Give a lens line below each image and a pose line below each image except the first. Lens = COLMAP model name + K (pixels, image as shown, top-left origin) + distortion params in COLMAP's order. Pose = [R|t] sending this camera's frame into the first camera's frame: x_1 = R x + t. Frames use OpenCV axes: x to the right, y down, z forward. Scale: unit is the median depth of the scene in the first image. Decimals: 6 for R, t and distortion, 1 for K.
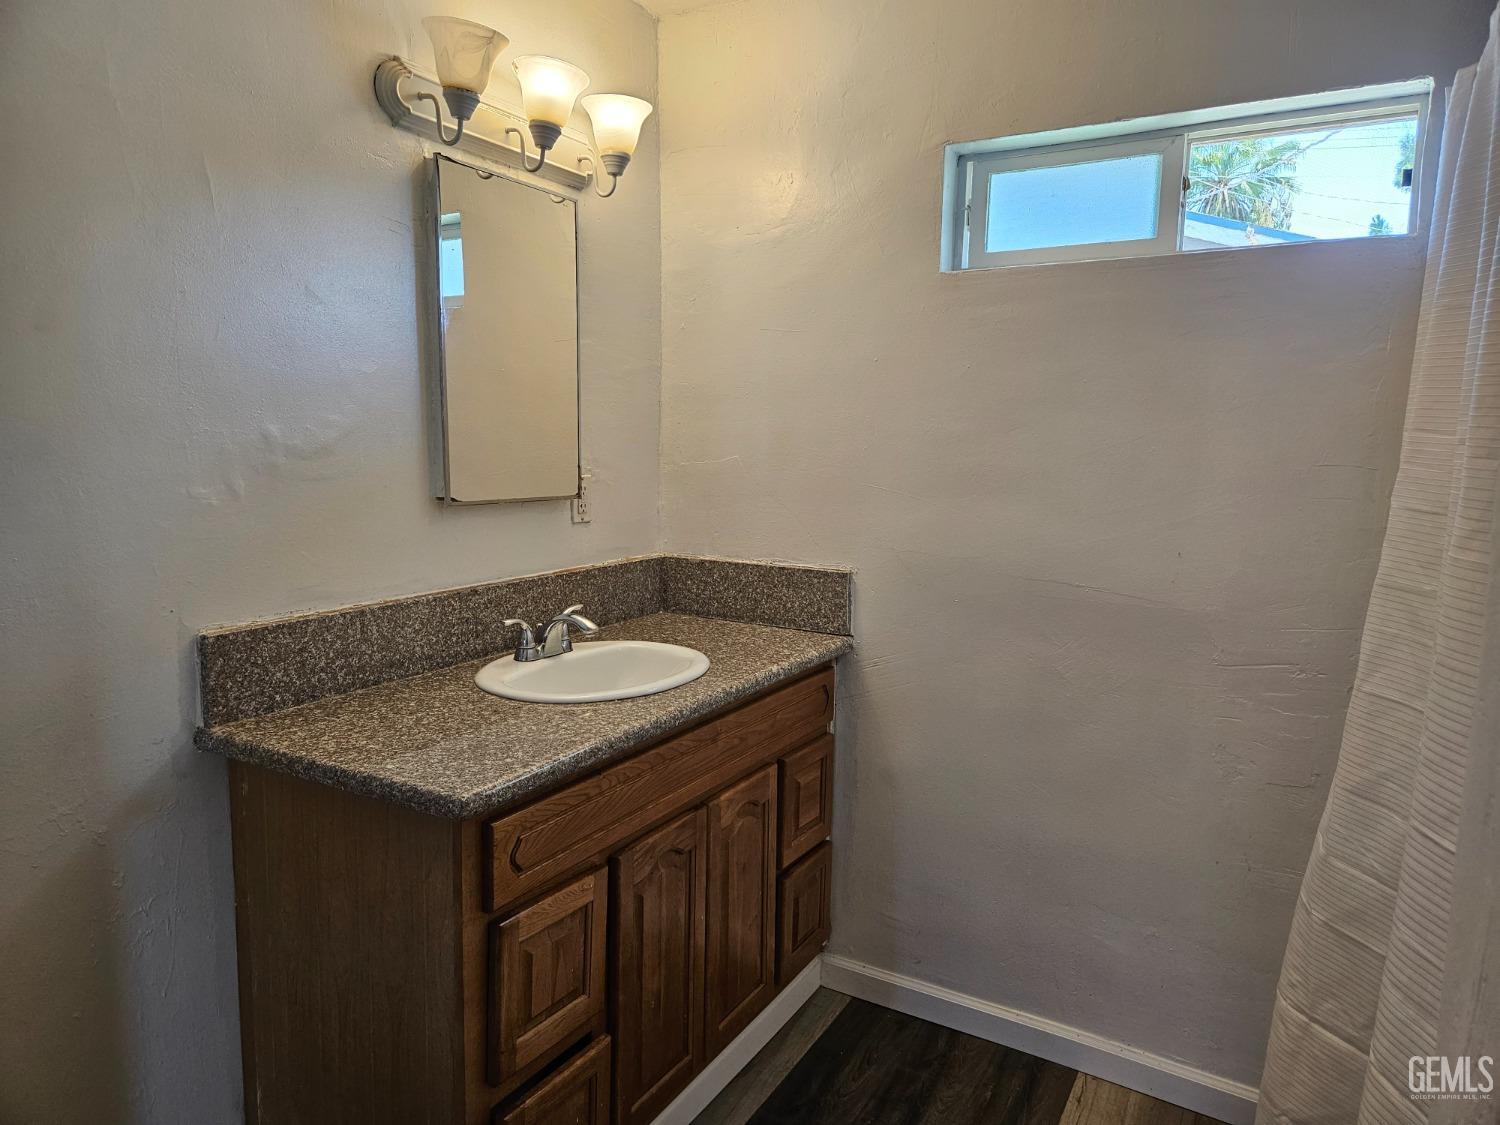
lens RADIAL K [[1004.5, 0, 745.9], [0, 1004.5, 566.1], [0, 0, 1]] dist [0.083828, -0.080628]
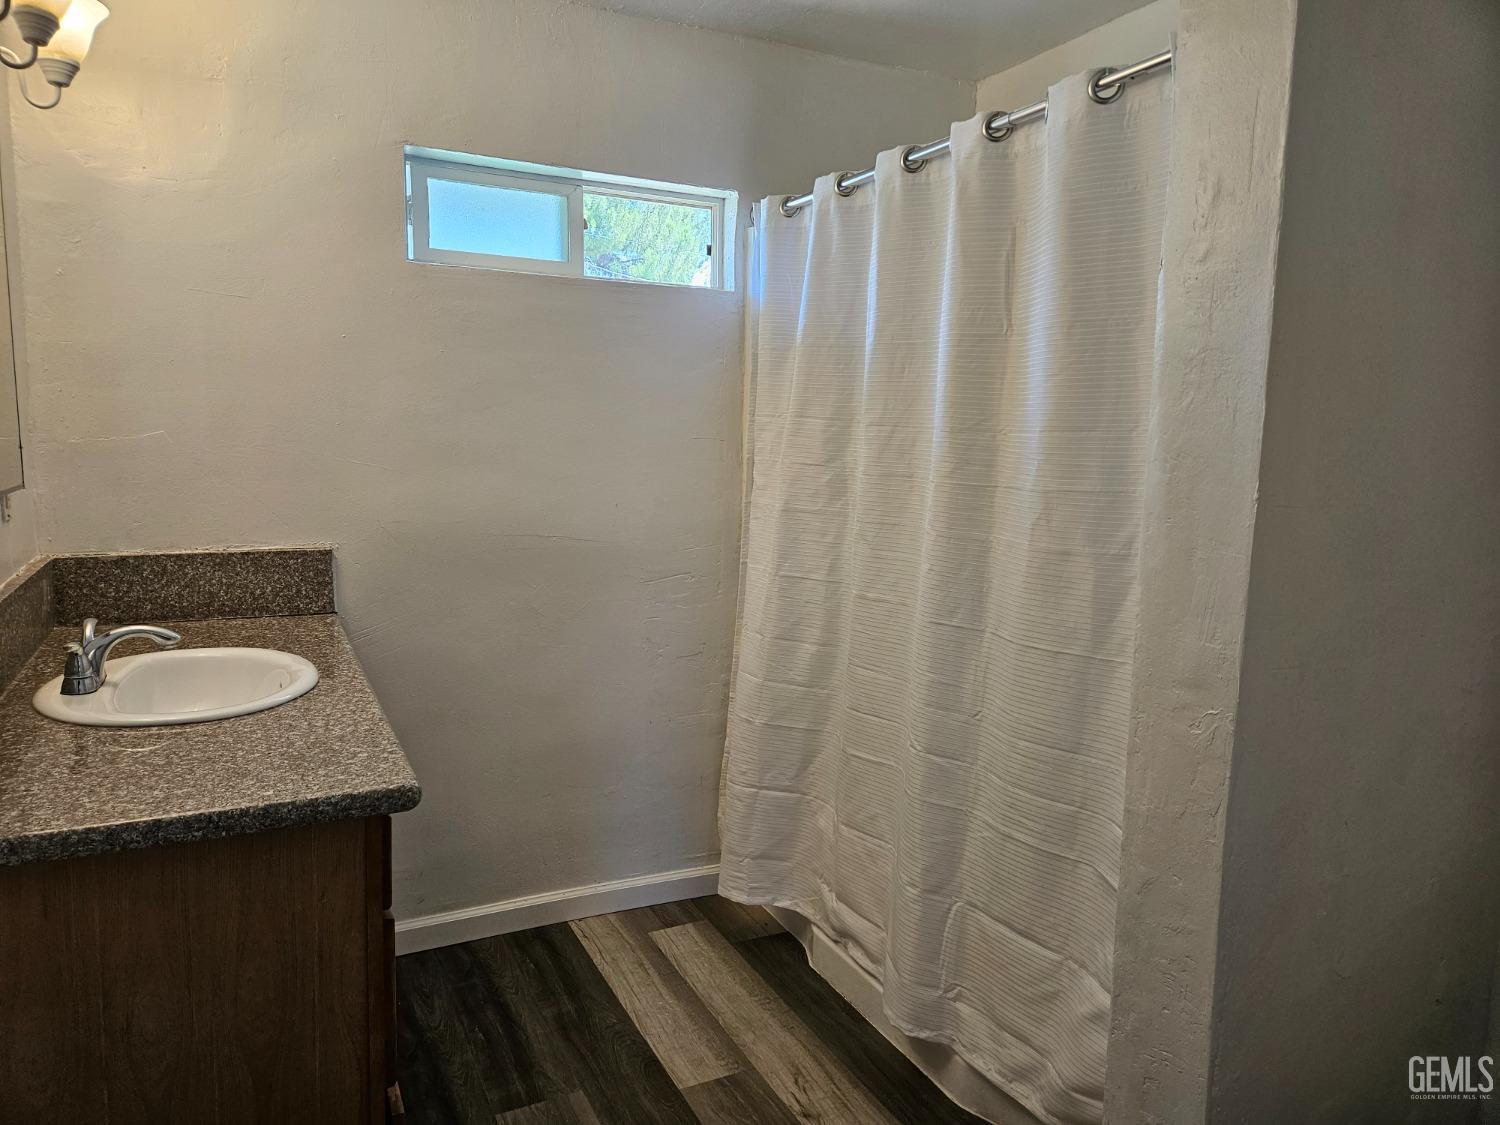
lens RADIAL K [[1004.5, 0, 745.9], [0, 1004.5, 566.1], [0, 0, 1]] dist [0.083828, -0.080628]
pose [[0.544796, -0.117154, 0.830345, -0.552165], [0.096523, 0.992372, 0.076685, -0.015578], [-0.832995, 0.038370, 0.551948, 0.112102]]
